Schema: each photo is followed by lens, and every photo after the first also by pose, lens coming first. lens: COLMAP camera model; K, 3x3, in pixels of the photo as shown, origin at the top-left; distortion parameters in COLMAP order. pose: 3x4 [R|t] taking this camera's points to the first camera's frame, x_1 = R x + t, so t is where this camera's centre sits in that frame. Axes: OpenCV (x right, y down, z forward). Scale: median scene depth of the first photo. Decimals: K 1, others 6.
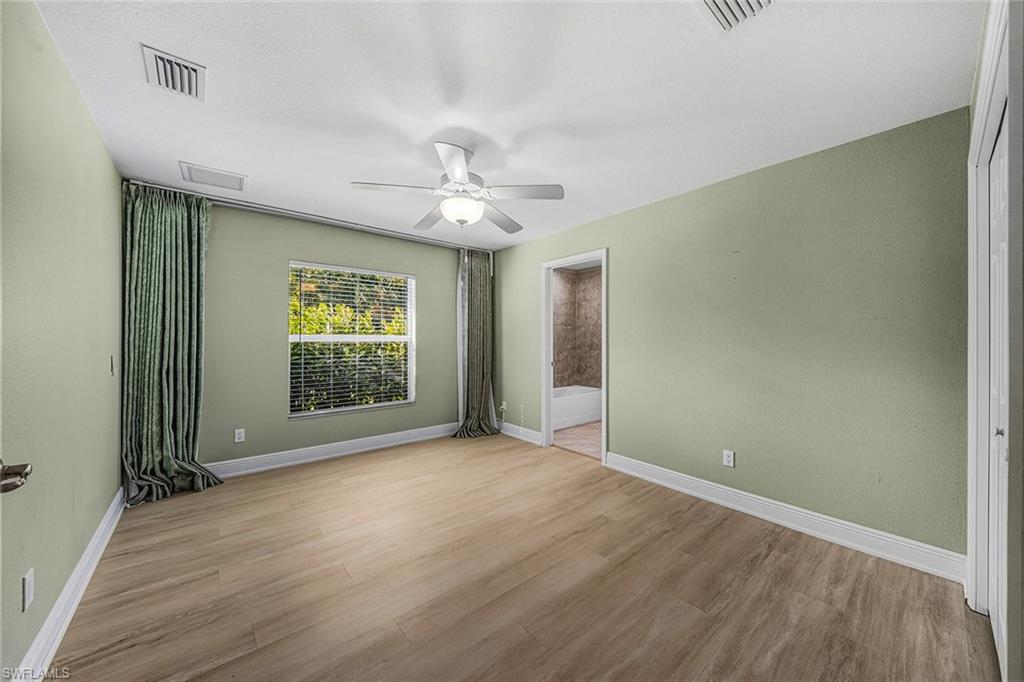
lens RADIAL K [[359.2, 0, 511.2], [0, 359.2, 336.4], [0, 0, 1]] dist [-0.009587, -0.000502]
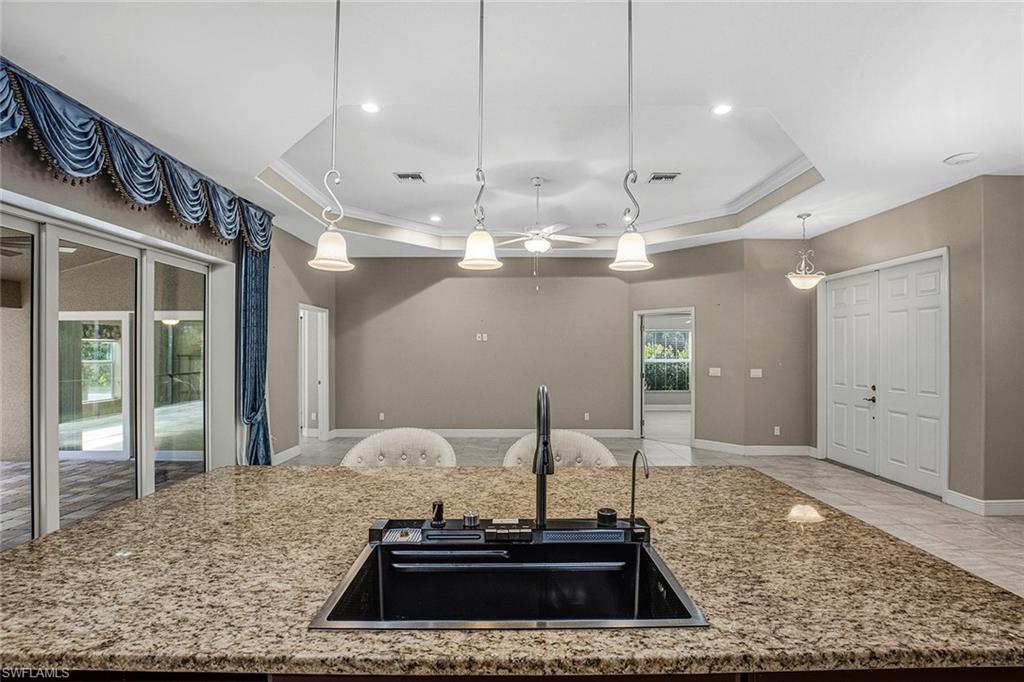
lens RADIAL K [[472.9, 0, 515.4], [0, 472.9, 352.9], [0, 0, 1]] dist [-0.033890, 0.006257]
pose [[0.778101, -0.003531, -0.628129, 1.204685], [0.006820, 0.999973, 0.002826, -0.096961], [0.628102, -0.006483, 0.778104, -3.292437]]
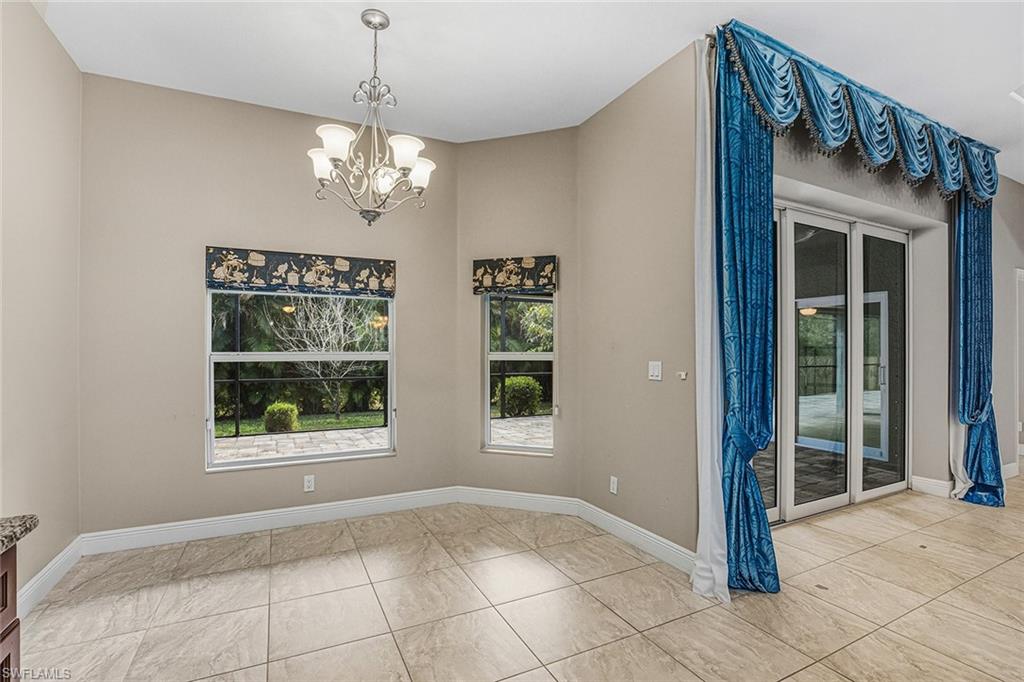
lens RADIAL K [[472.9, 0, 504.9], [0, 472.9, 350.0], [0, 0, 1]] dist [-0.033890, 0.006257]
pose [[-0.231572, -0.004253, -0.972808, 0.886928], [0.002983, 0.999983, -0.005082, -0.035507], [0.972813, -0.004079, -0.231555, -3.641834]]
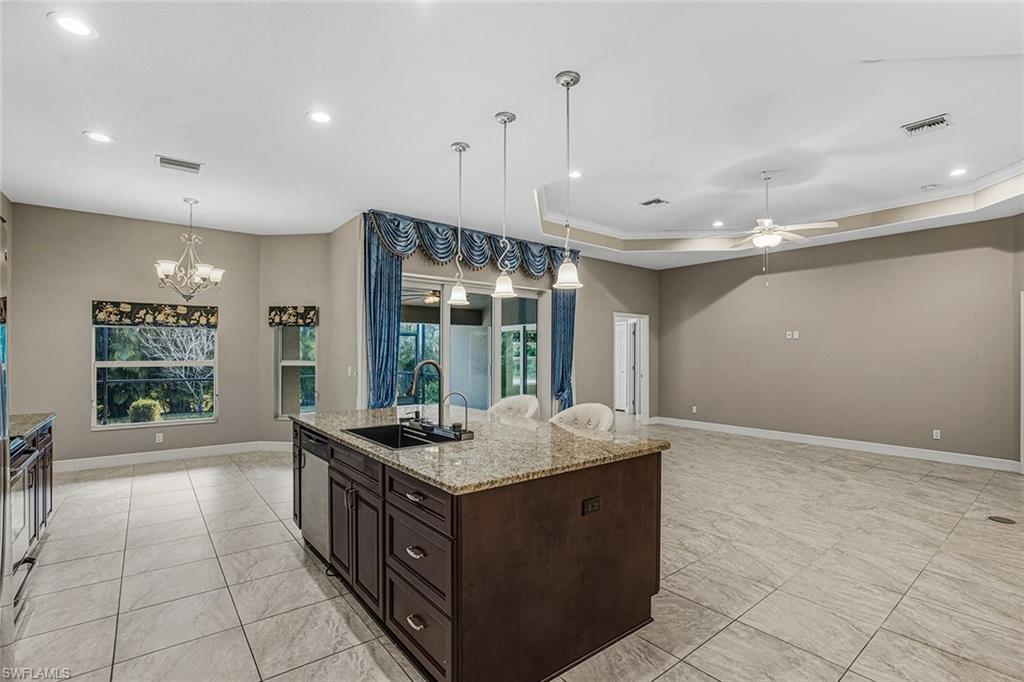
lens RADIAL K [[472.9, 0, 510.1], [0, 472.9, 350.9], [0, 0, 1]] dist [-0.033890, 0.006257]
pose [[-0.019680, -0.007717, -0.999777, 2.072566], [0.001611, 0.999969, -0.007750, -0.072120], [0.999805, -0.001763, -0.019667, -2.632879]]
